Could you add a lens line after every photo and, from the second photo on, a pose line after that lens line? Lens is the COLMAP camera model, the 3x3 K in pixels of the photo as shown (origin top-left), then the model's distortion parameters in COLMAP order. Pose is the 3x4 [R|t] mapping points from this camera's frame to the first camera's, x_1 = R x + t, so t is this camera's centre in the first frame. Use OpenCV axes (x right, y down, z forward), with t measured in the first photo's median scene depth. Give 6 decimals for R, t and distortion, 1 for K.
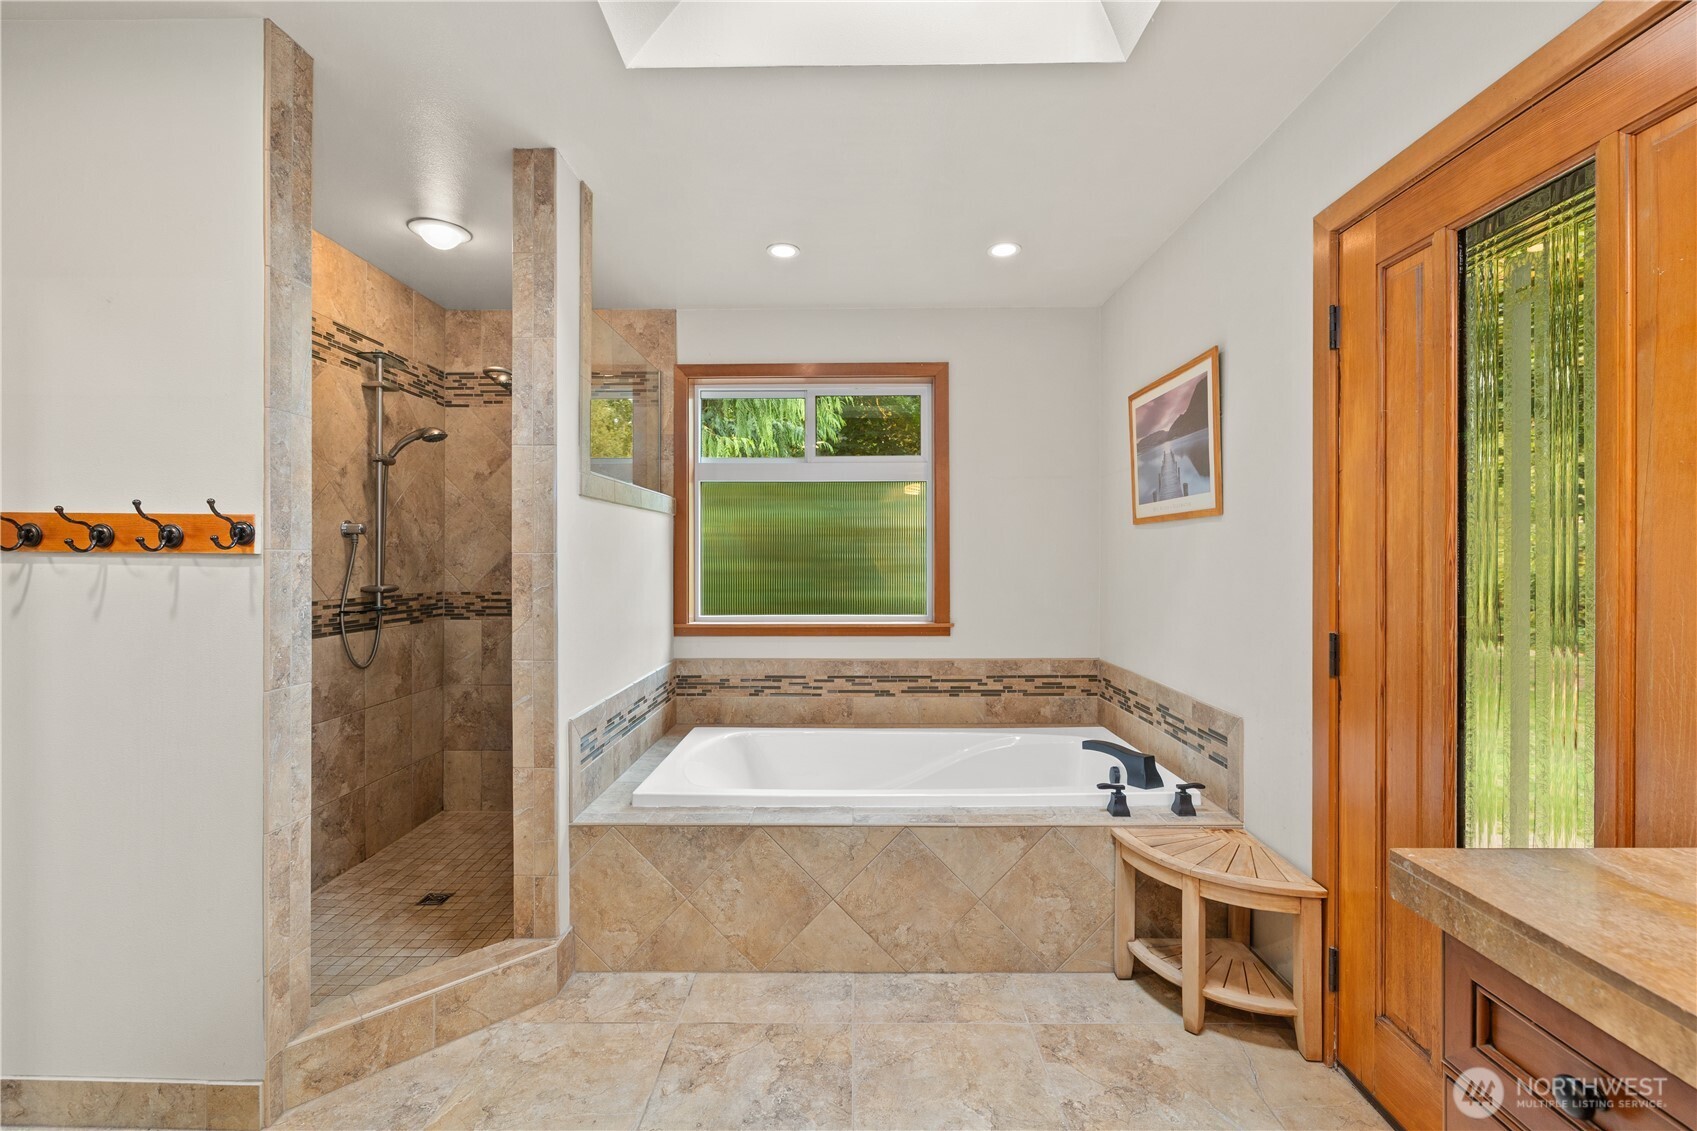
lens RADIAL K [[733.3, 0, 846.6], [0, 733.3, 561.0], [0, 0, 1]] dist [0.013760, 0.000527]
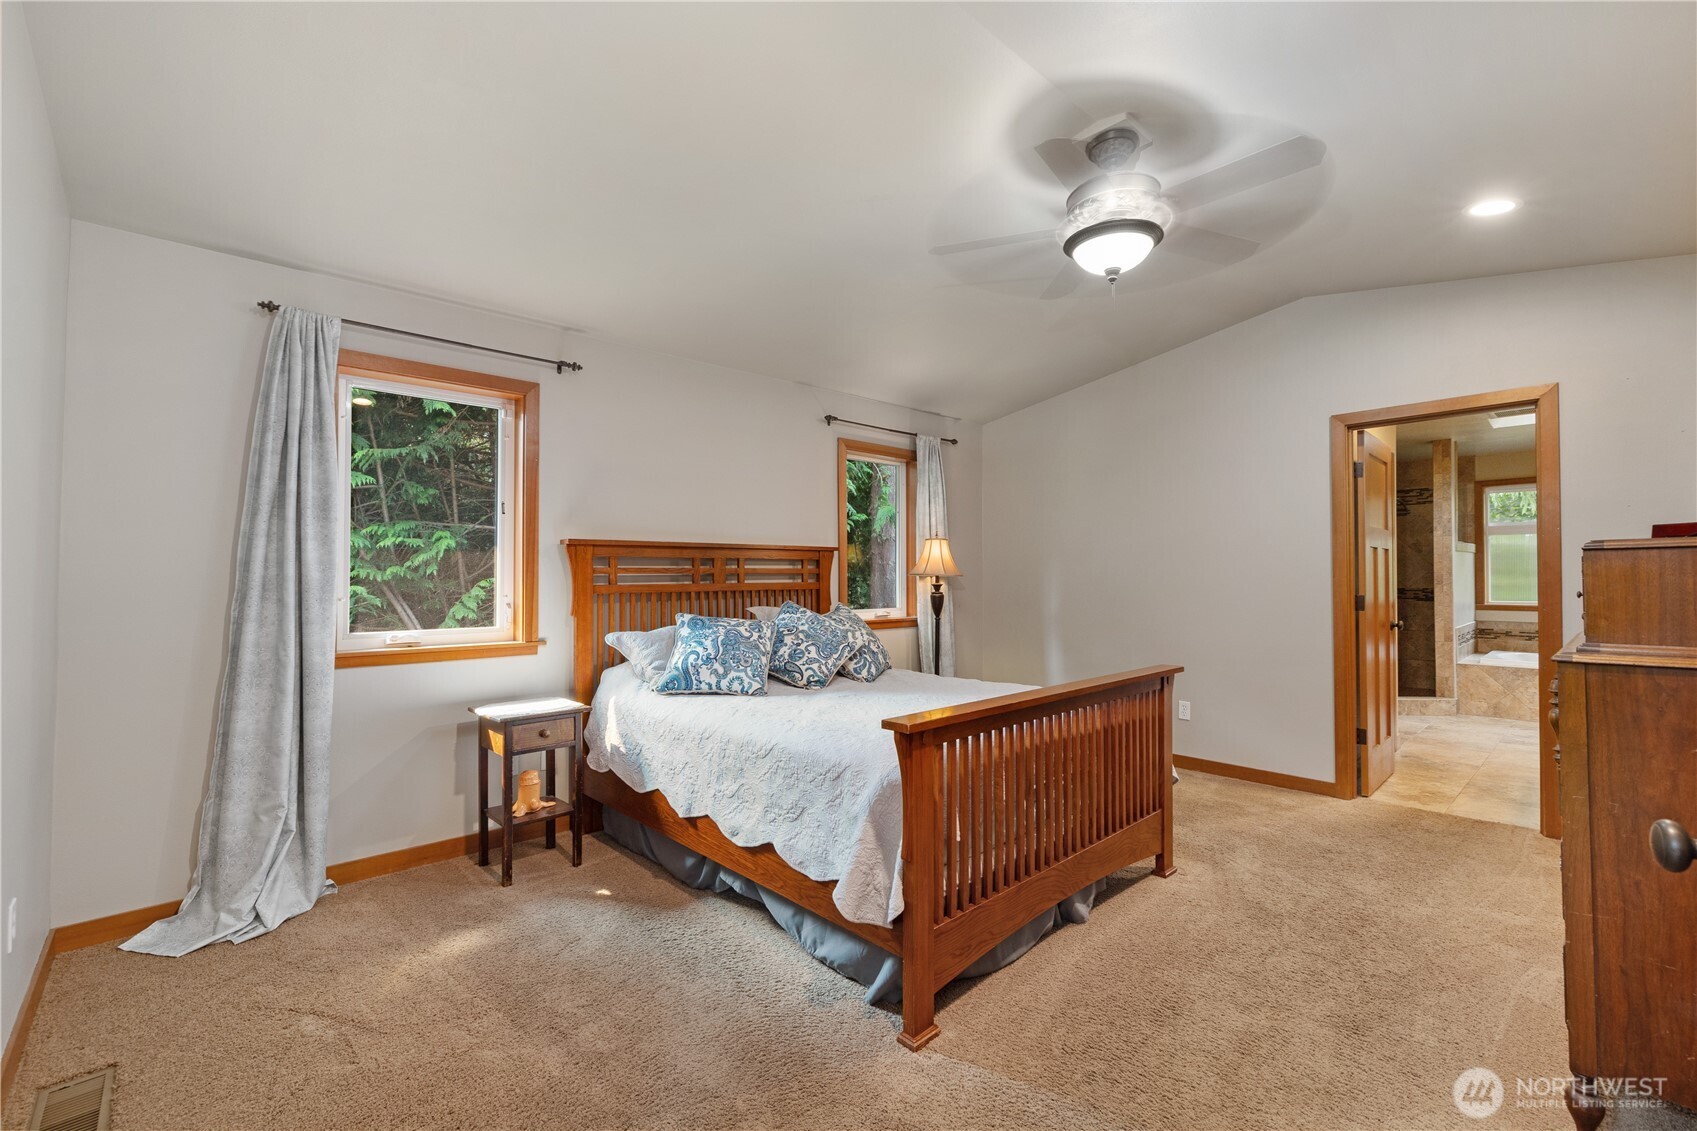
lens RADIAL K [[733.3, 0, 849.7], [0, 733.3, 565.1], [0, 0, 1]] dist [0.013760, 0.000527]
pose [[0.701271, -0.008576, -0.712843, 0.037712], [-0.003020, 0.999883, -0.015000, 0.015363], [0.712888, 0.012672, 0.701163, -2.817968]]
